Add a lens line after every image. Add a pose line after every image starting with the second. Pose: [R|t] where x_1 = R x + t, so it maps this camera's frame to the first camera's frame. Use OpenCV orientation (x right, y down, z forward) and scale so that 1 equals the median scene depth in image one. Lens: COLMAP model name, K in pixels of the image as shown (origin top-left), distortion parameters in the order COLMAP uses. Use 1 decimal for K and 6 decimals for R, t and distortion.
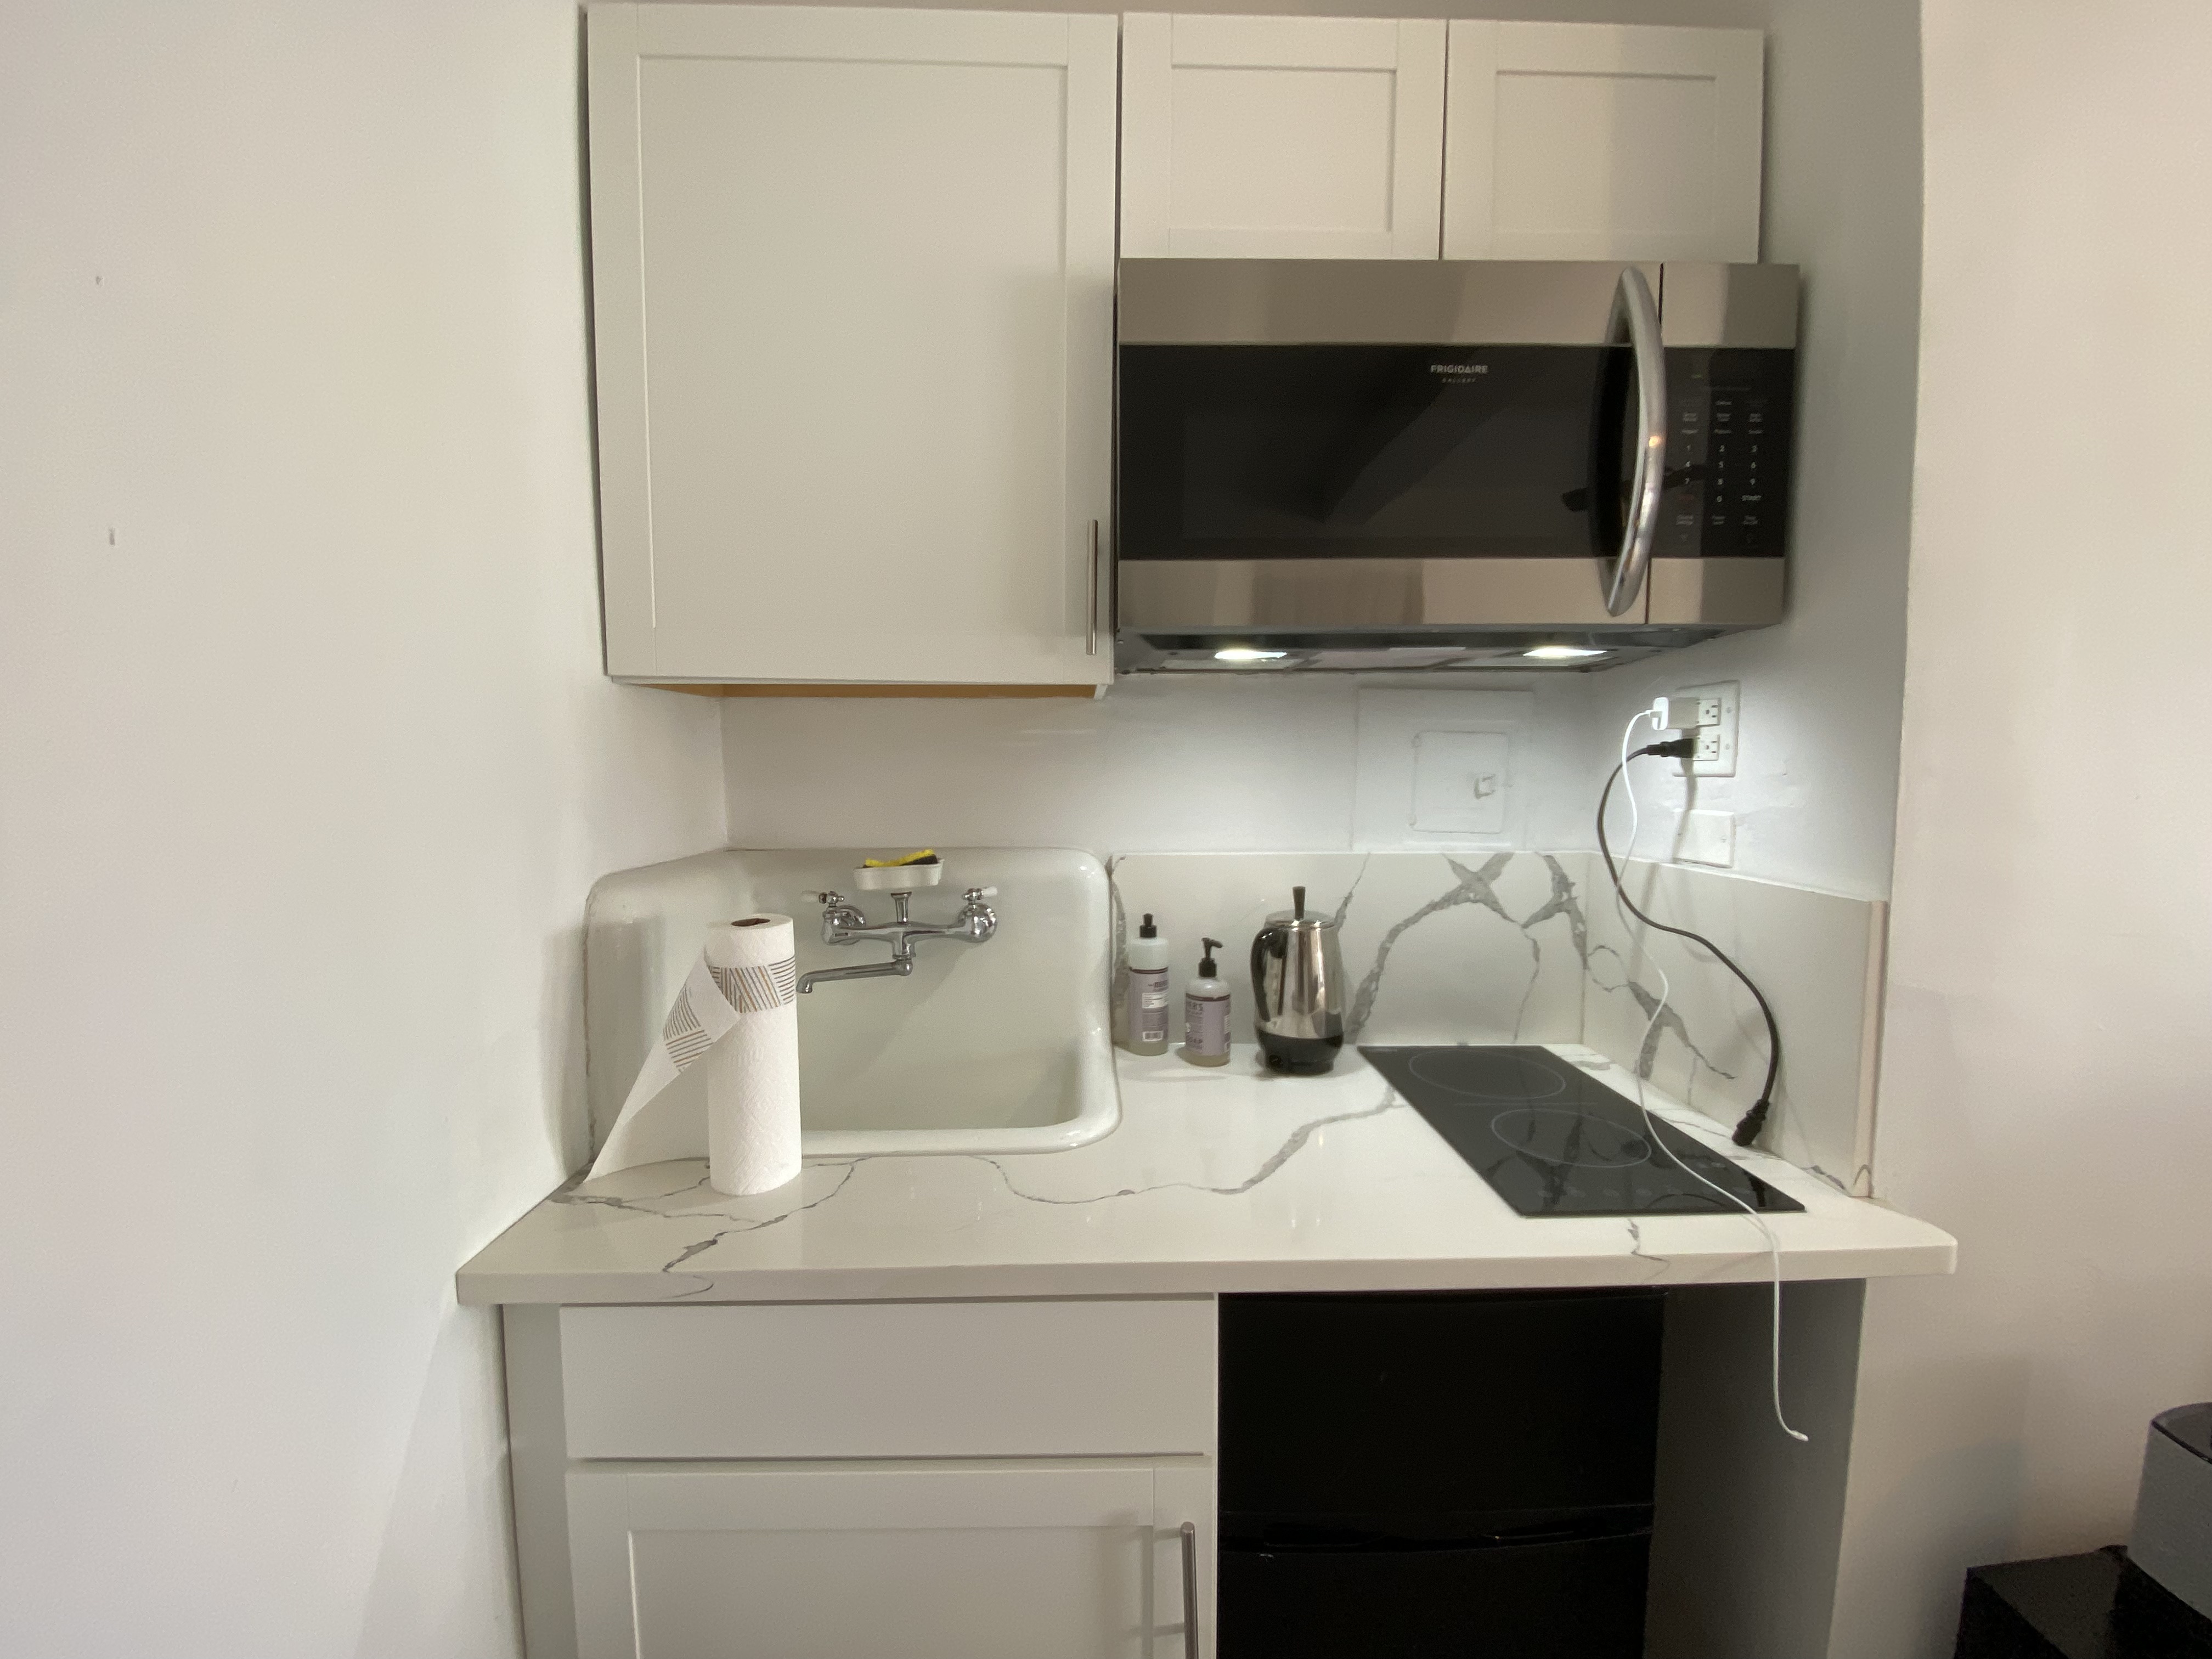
lens RADIAL K [[904.7, 0, 1111.4], [0, 904.7, 829.2], [0, 0, 1]] dist [0.000656, -0.000060]
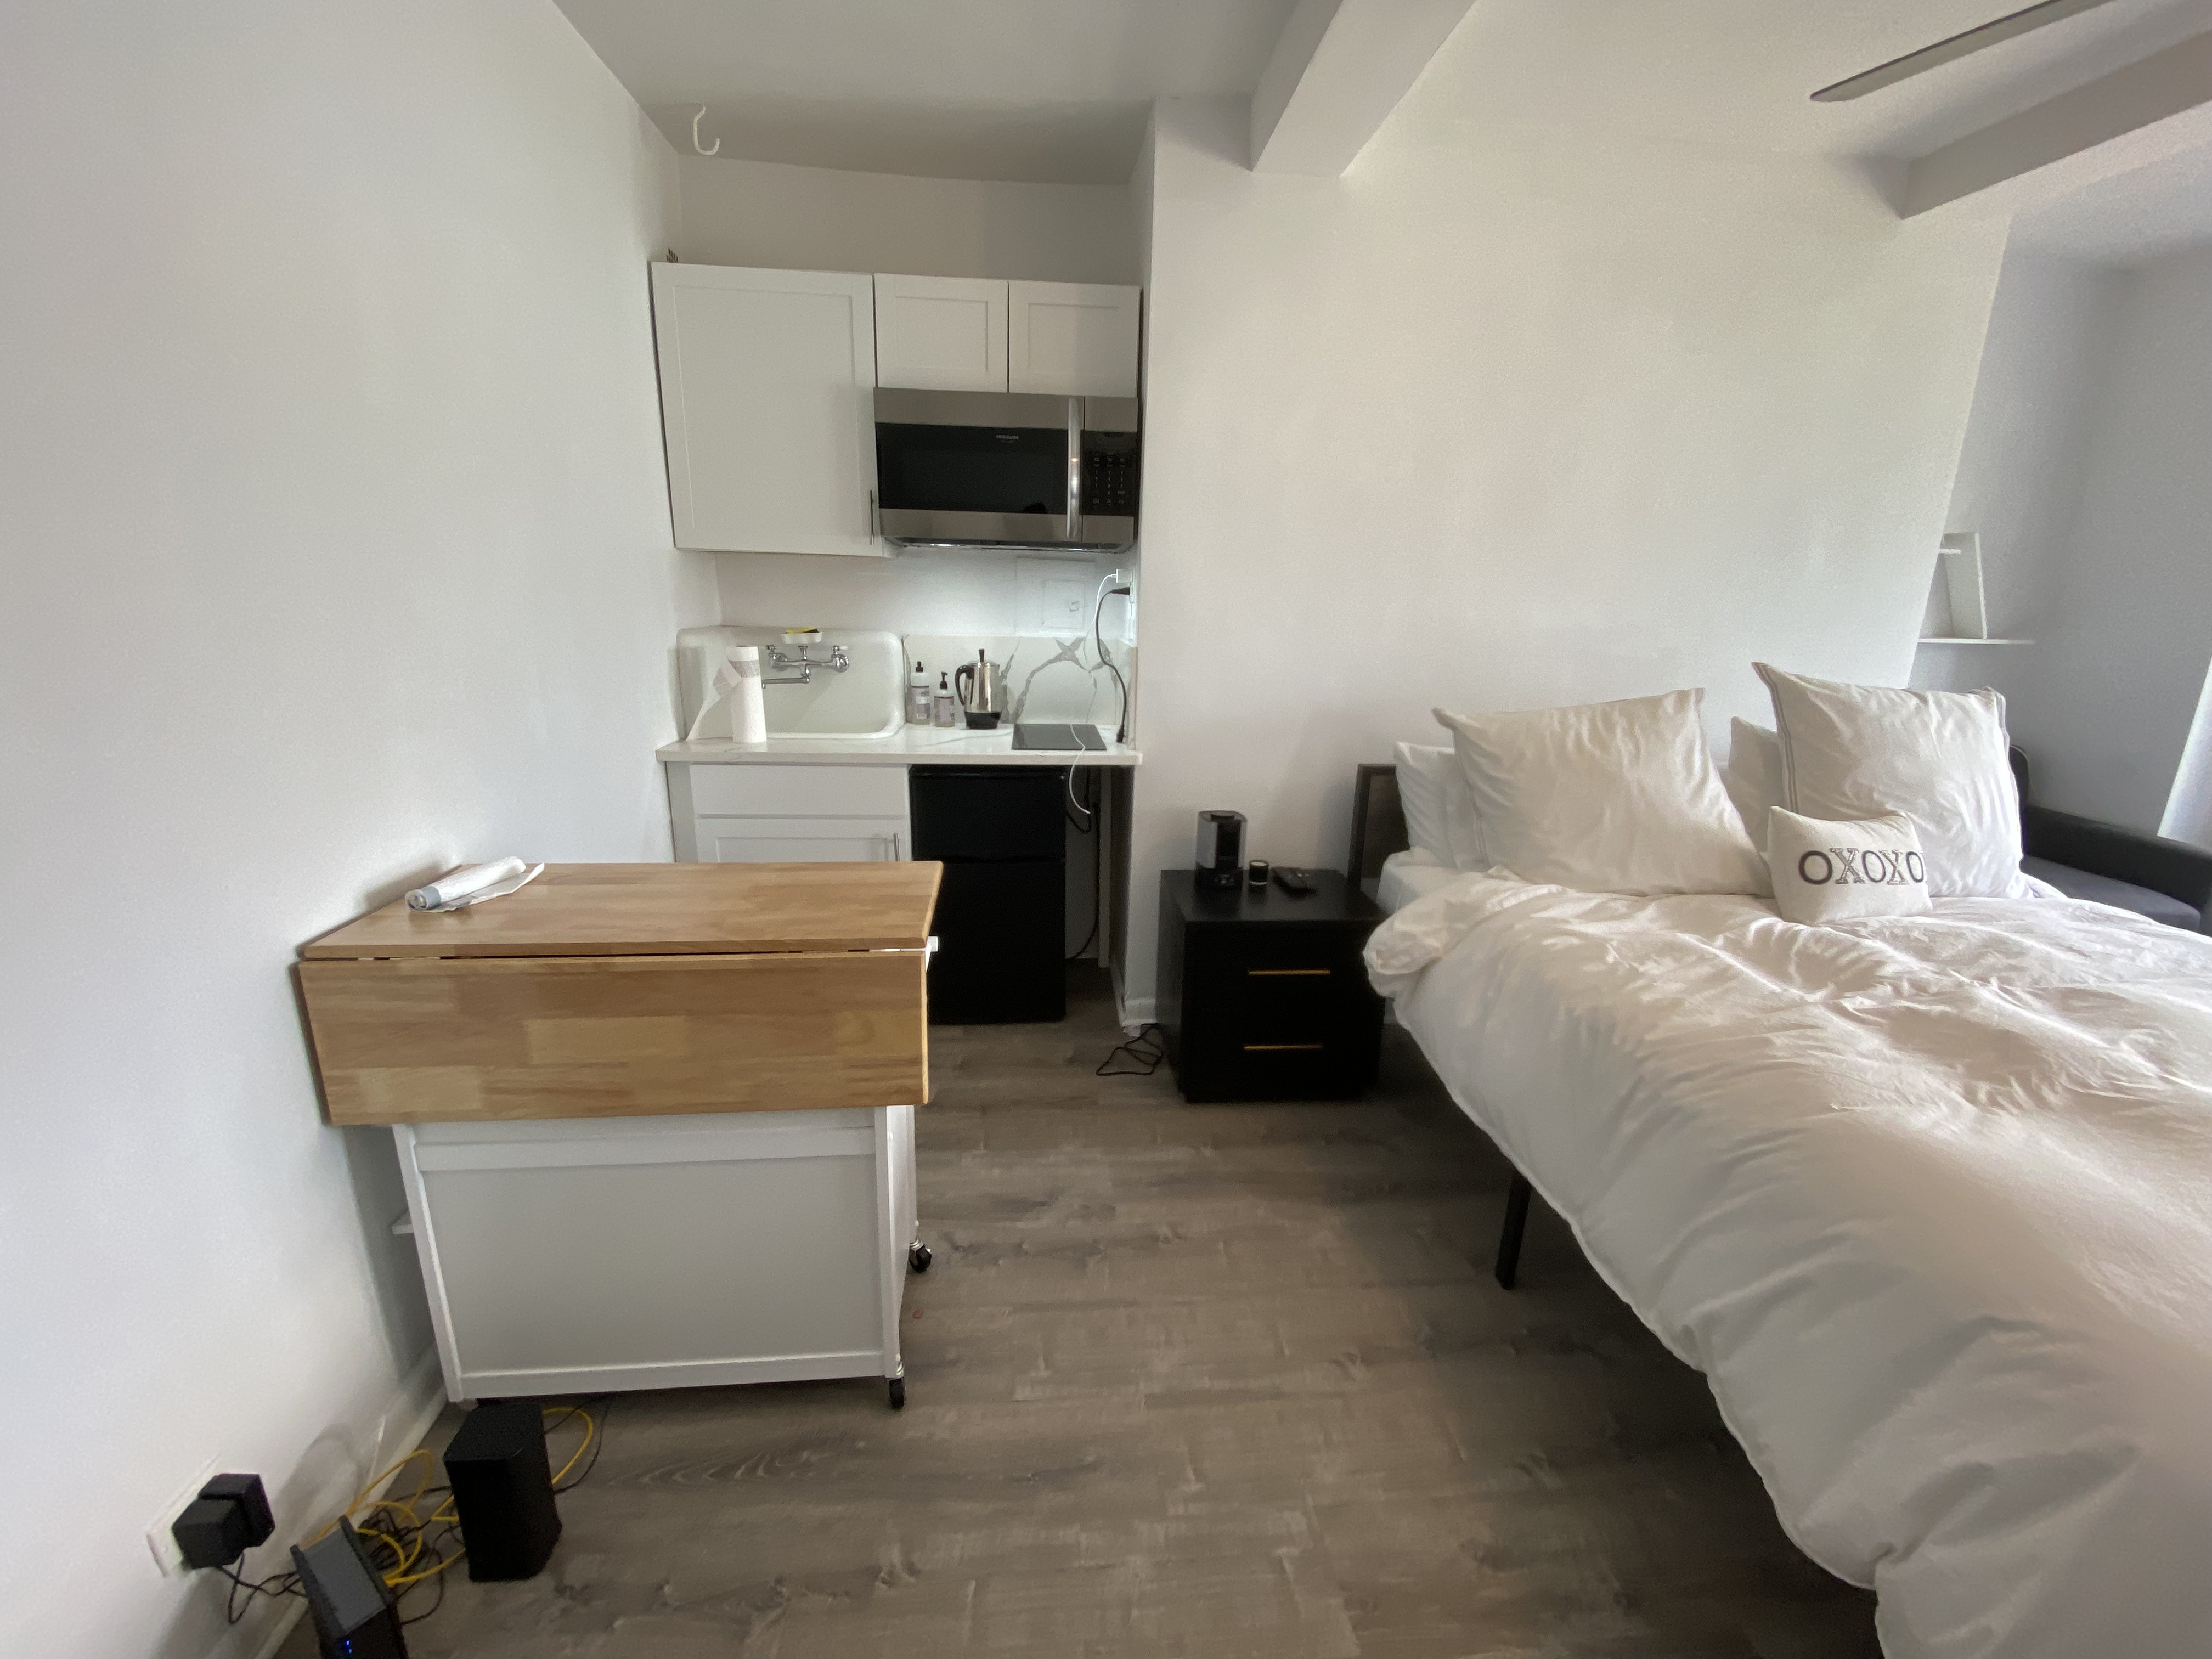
lens RADIAL K [[891.0, 0, 1130.7], [0, 891.0, 828.6], [0, 0, 1]] dist [-0.000128, -0.000050]
pose [[0.996096, 0.009148, 0.087805, 0.397932], [-0.025279, 0.982524, 0.184413, 0.087028], [-0.084584, -0.185912, 0.978919, -1.355490]]
